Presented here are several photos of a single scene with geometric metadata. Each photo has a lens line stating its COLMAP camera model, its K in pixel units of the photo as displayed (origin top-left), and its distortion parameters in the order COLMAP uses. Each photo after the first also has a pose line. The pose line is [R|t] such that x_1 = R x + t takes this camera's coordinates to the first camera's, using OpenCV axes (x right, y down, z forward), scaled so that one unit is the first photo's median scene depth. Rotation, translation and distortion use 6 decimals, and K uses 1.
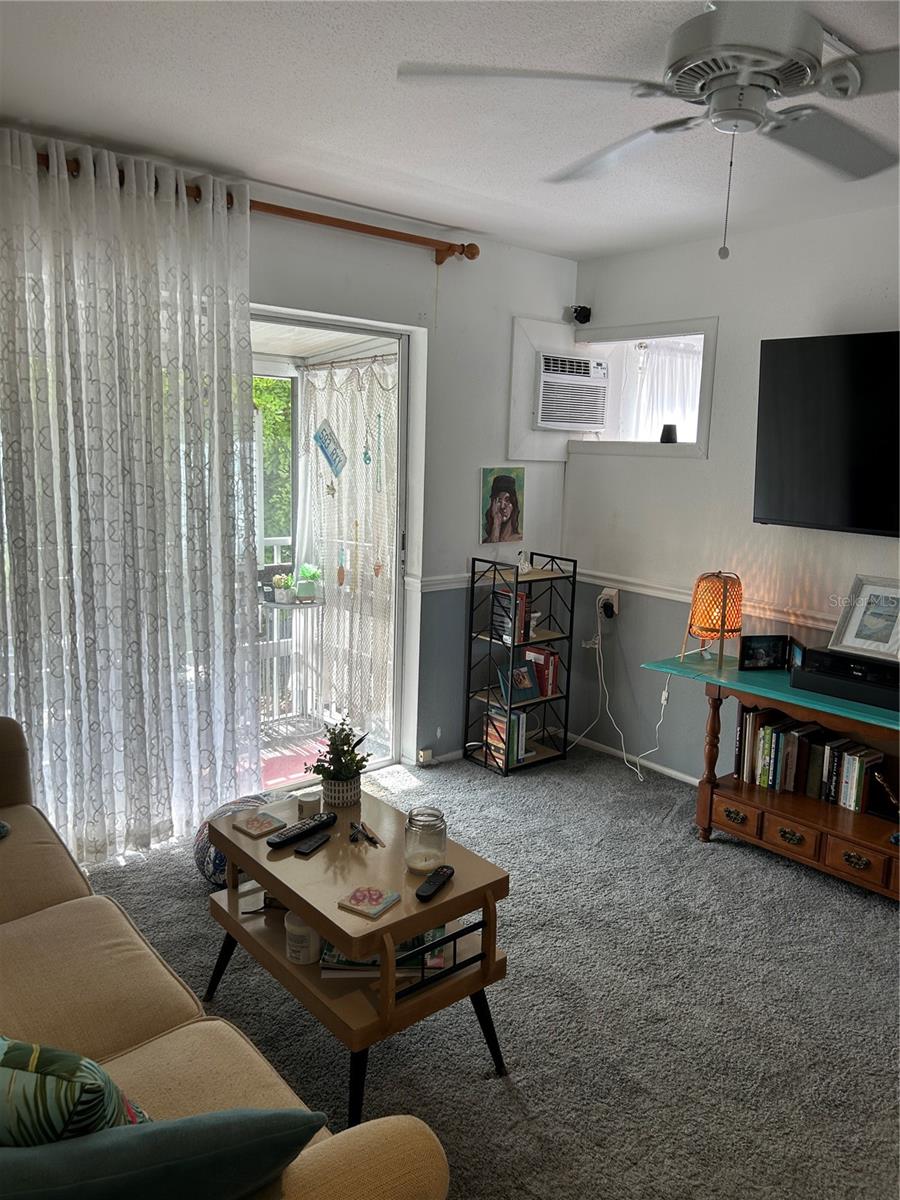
lens RADIAL K [[894.9, 0, 450.0], [0, 894.9, 600.0], [0, 0, 1]] dist [0.105326, -0.161788]
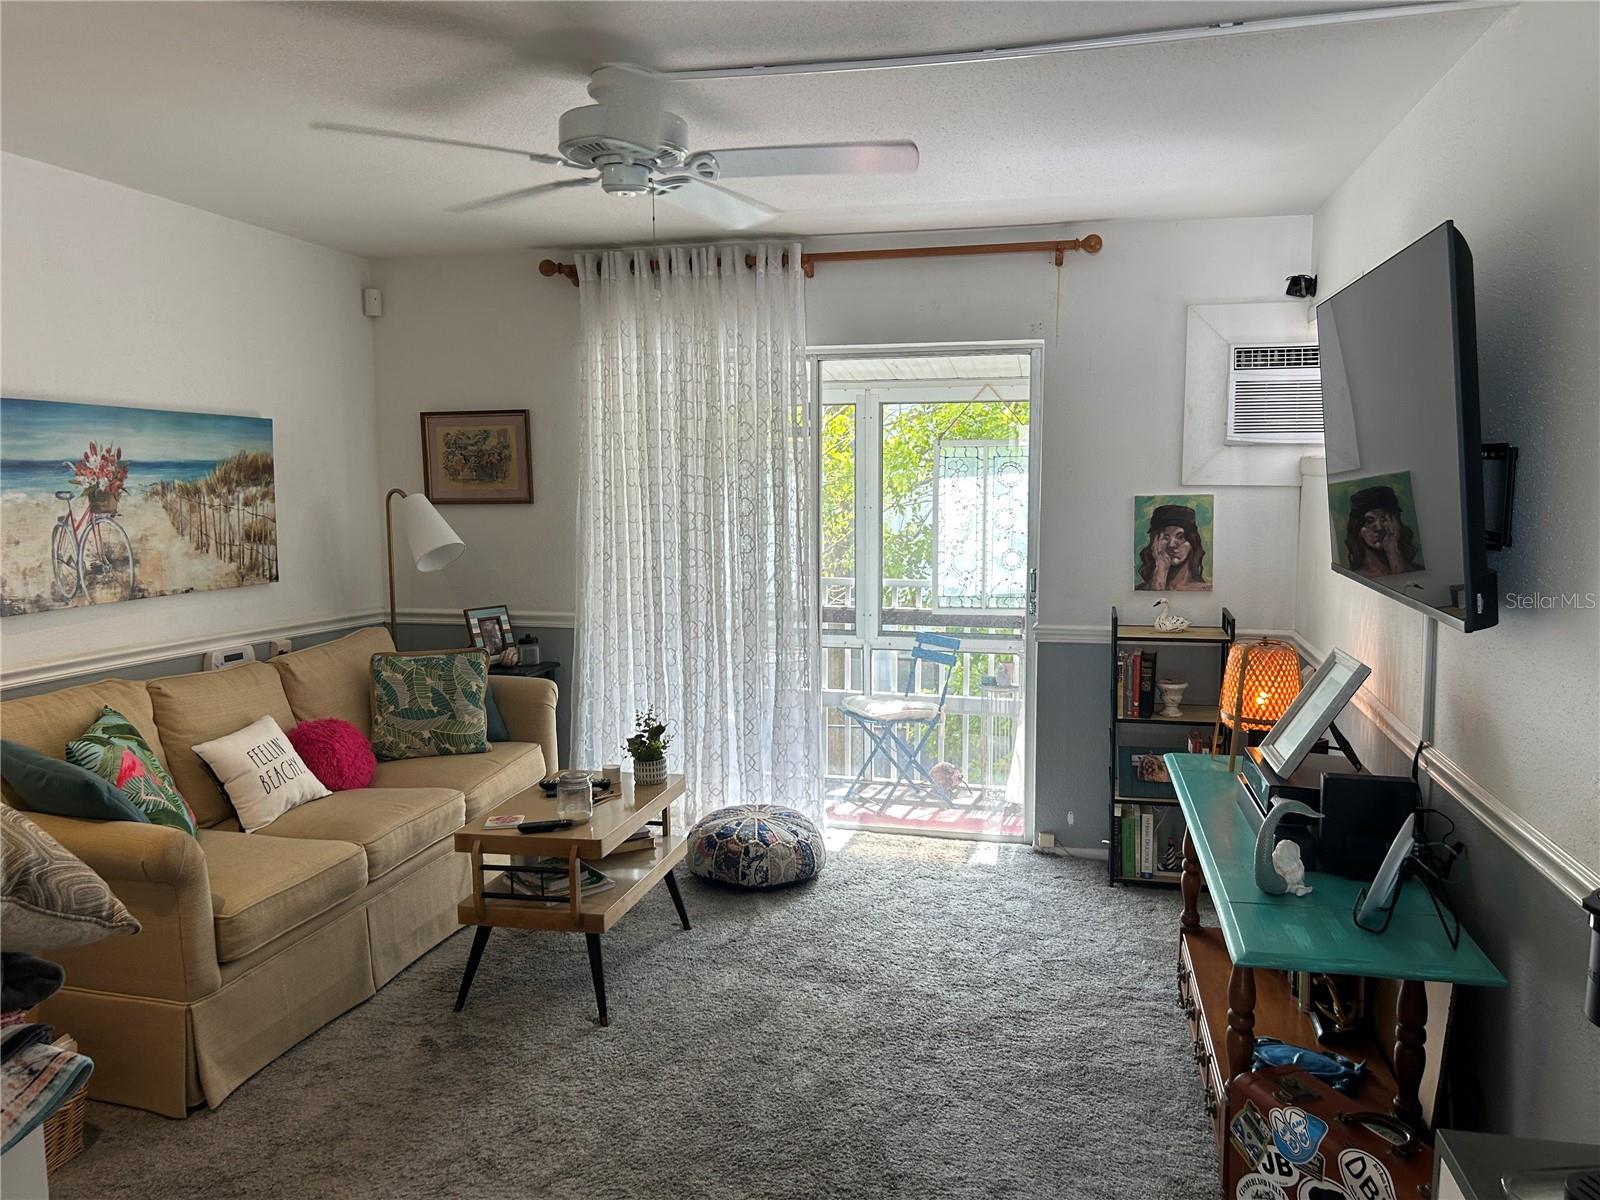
lens RADIAL K [[1195.2, 0, 800.0], [0, 1195.2, 600.0], [0, 0, 1]] dist [0.117737, -0.276409]
pose [[0.594839, 0.054552, -0.801992, 0.862420], [-0.116553, 0.993005, -0.018902, -0.000127], [0.795350, 0.104718, 0.597036, 0.154898]]
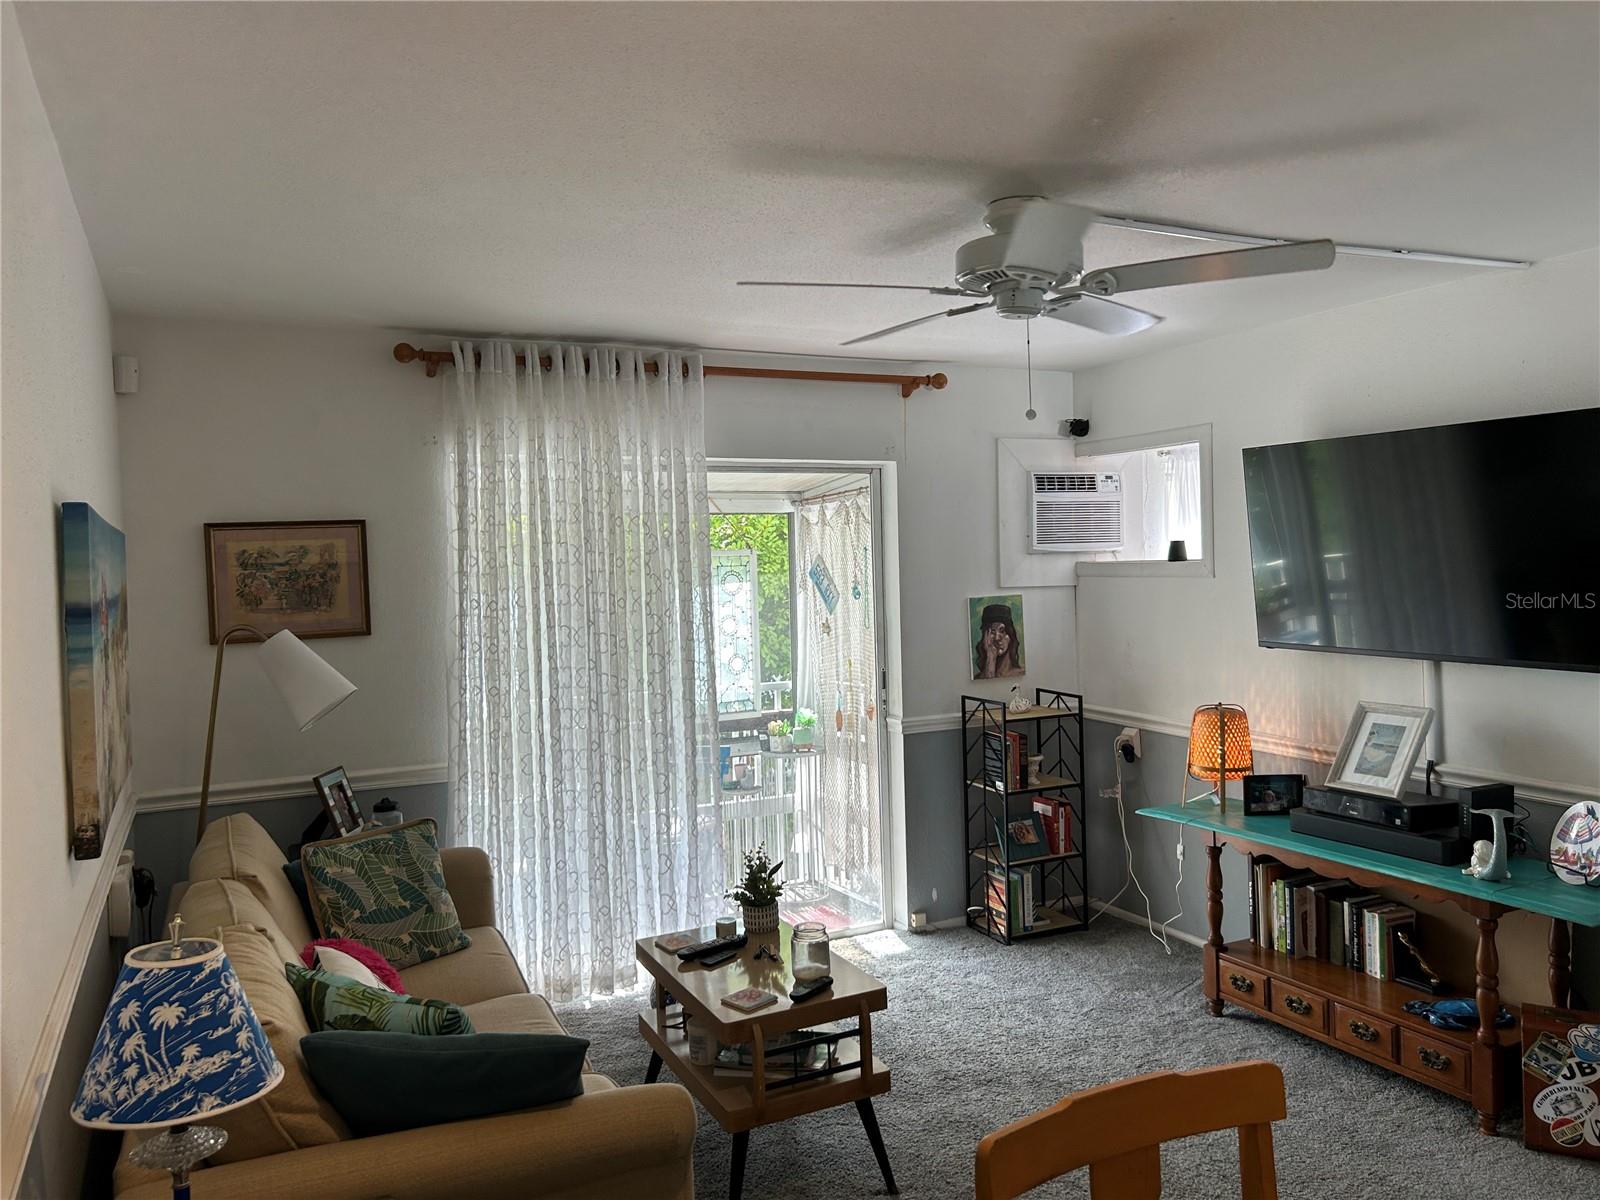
lens RADIAL K [[1193.2, 0, 793.8], [0, 1193.2, 601.8], [0, 0, 1]] dist [0.105326, -0.161788]
pose [[0.966514, -0.048477, -0.251994, 0.203677], [0.012782, 0.989870, -0.141400, 0.033331], [0.256296, 0.133444, 0.957343, -0.264968]]
